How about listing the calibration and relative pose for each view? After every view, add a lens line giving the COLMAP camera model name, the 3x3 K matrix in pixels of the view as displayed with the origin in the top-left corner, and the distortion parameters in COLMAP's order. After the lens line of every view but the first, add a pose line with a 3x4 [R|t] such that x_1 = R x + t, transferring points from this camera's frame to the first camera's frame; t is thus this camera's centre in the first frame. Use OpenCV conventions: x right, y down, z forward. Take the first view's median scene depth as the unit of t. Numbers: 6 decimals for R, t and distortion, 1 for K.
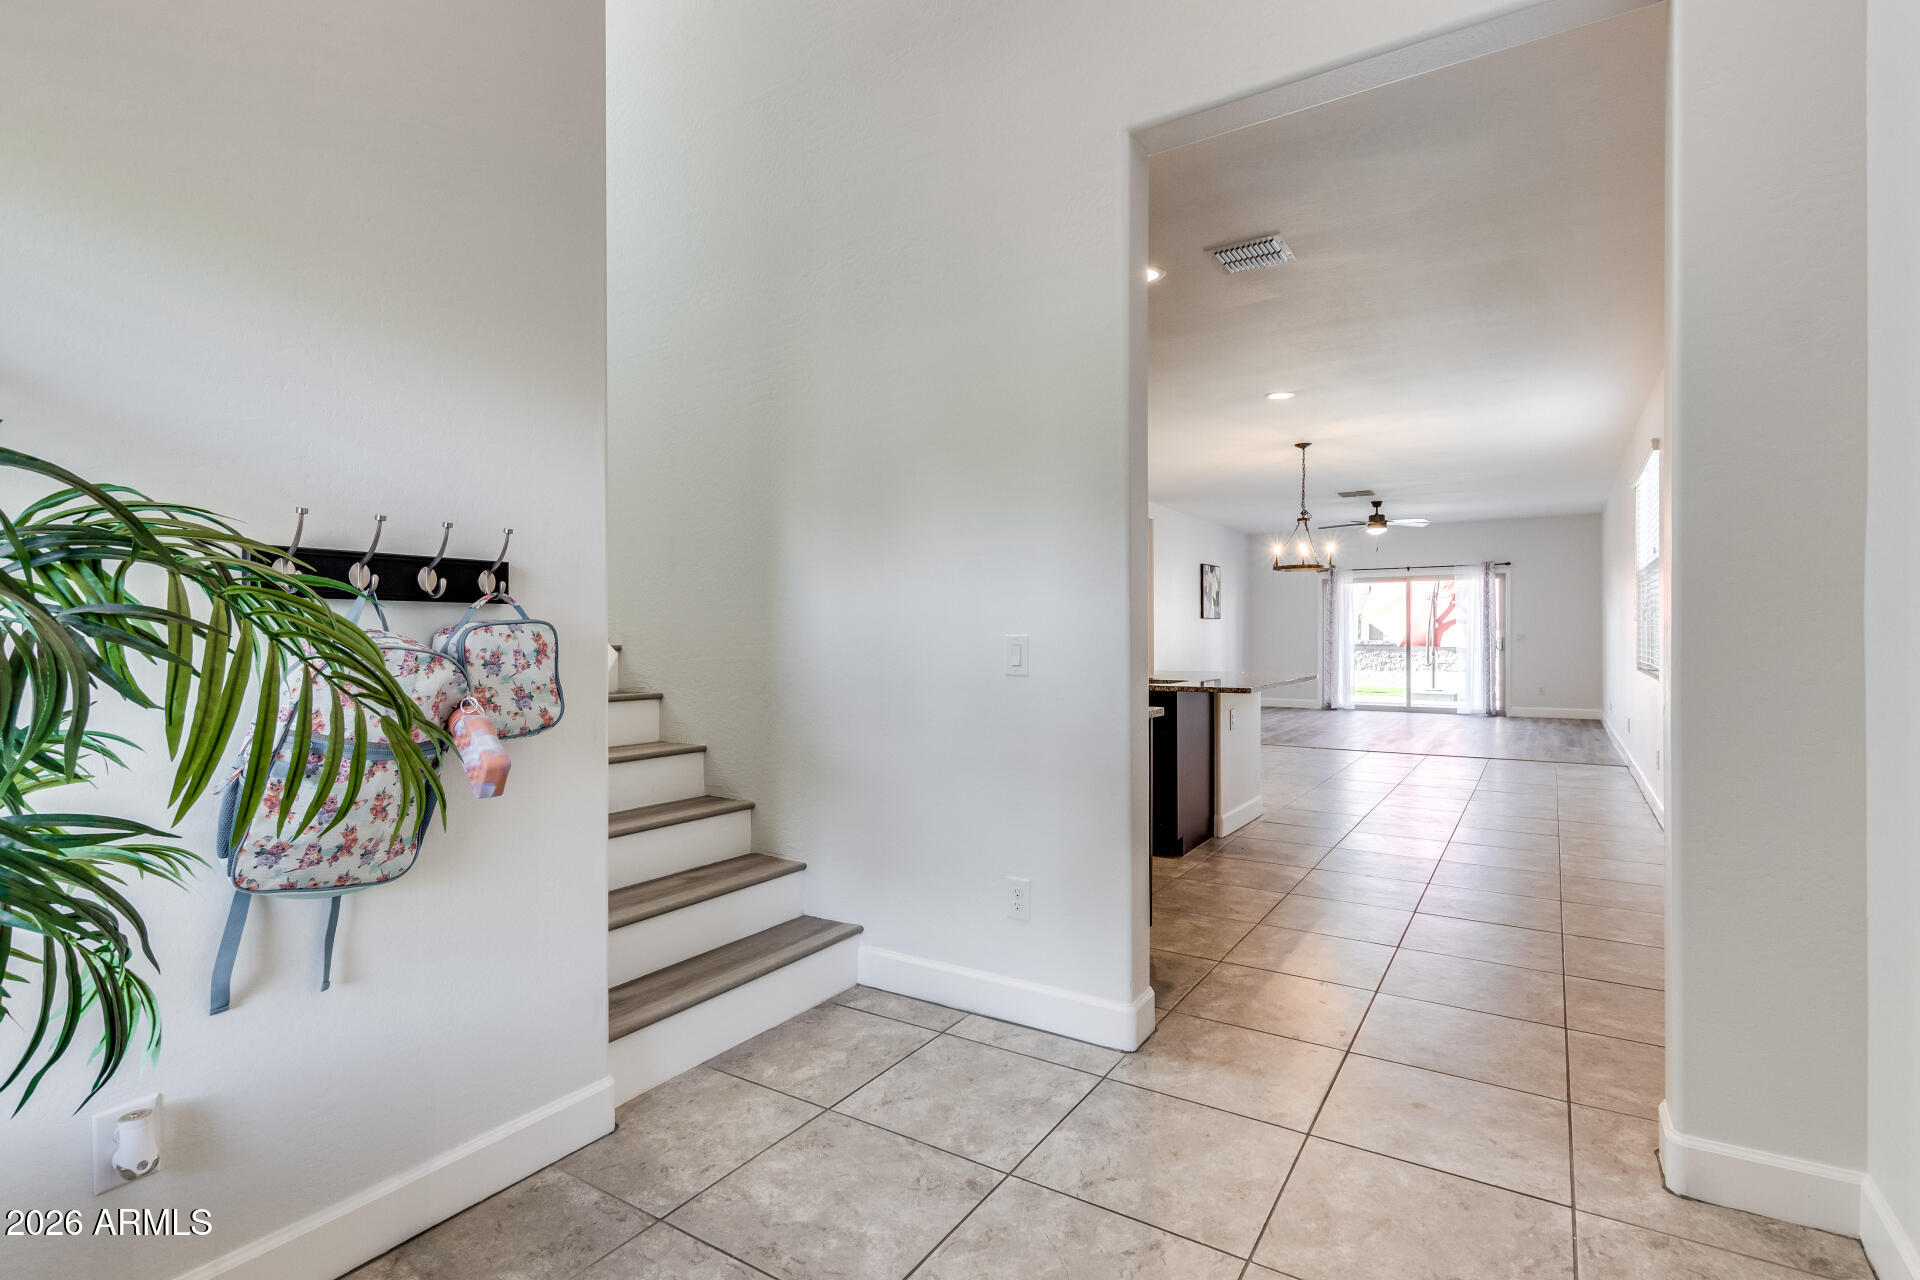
lens RADIAL K [[906.9, 0, 960.0], [0, 906.9, 640.0], [0, 0, 1]] dist [0.014558, -0.013975]
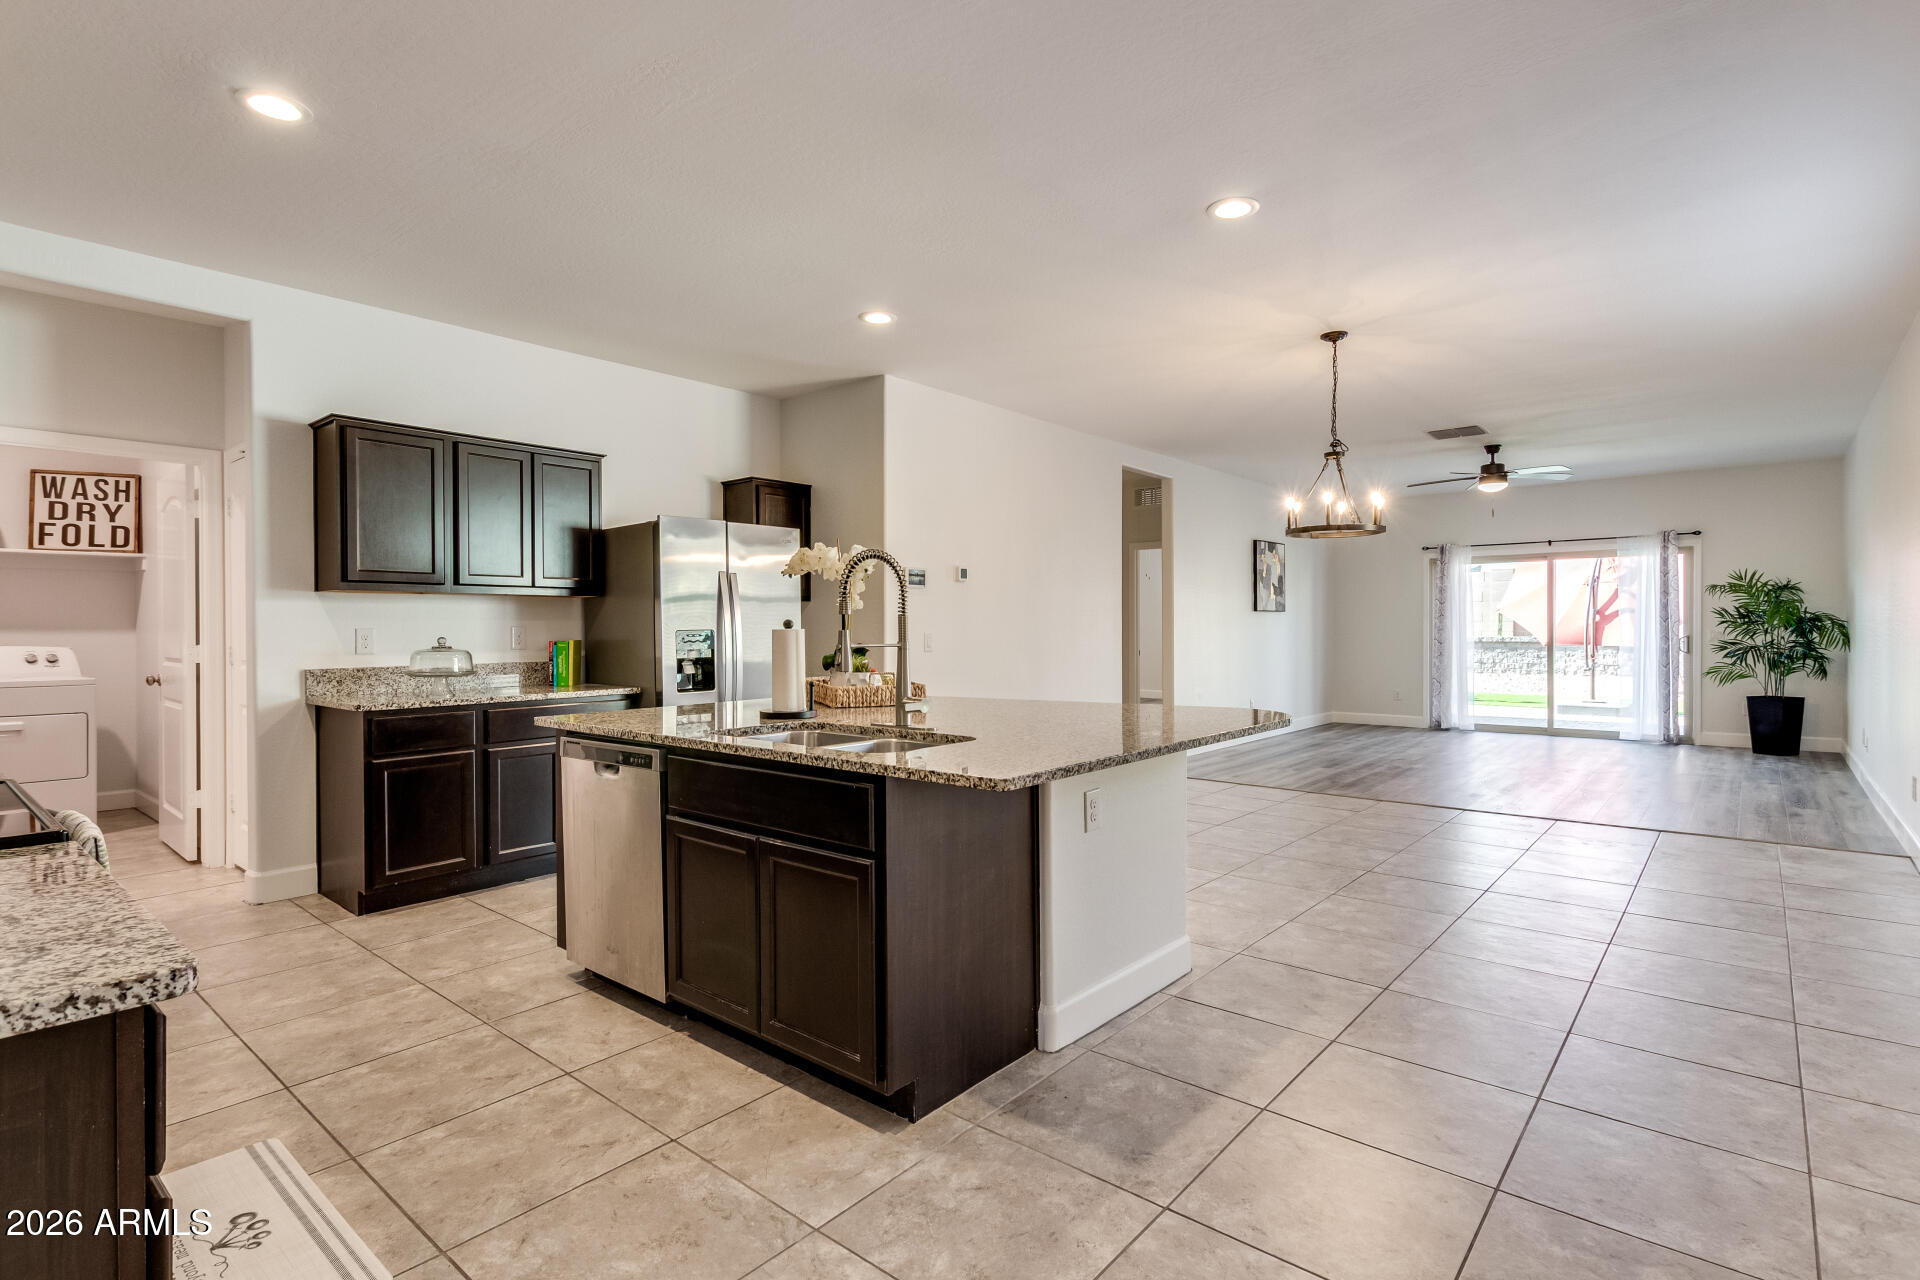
lens RADIAL K [[925.4, 0, 957.4], [0, 925.4, 637.3], [0, 0, 1]] dist [0.021542, -0.014548]
pose [[0.991270, -0.003028, -0.131815, 0.116680], [0.003372, 0.999991, 0.002382, -0.004446], [0.131807, -0.002806, 0.991271, 0.186699]]
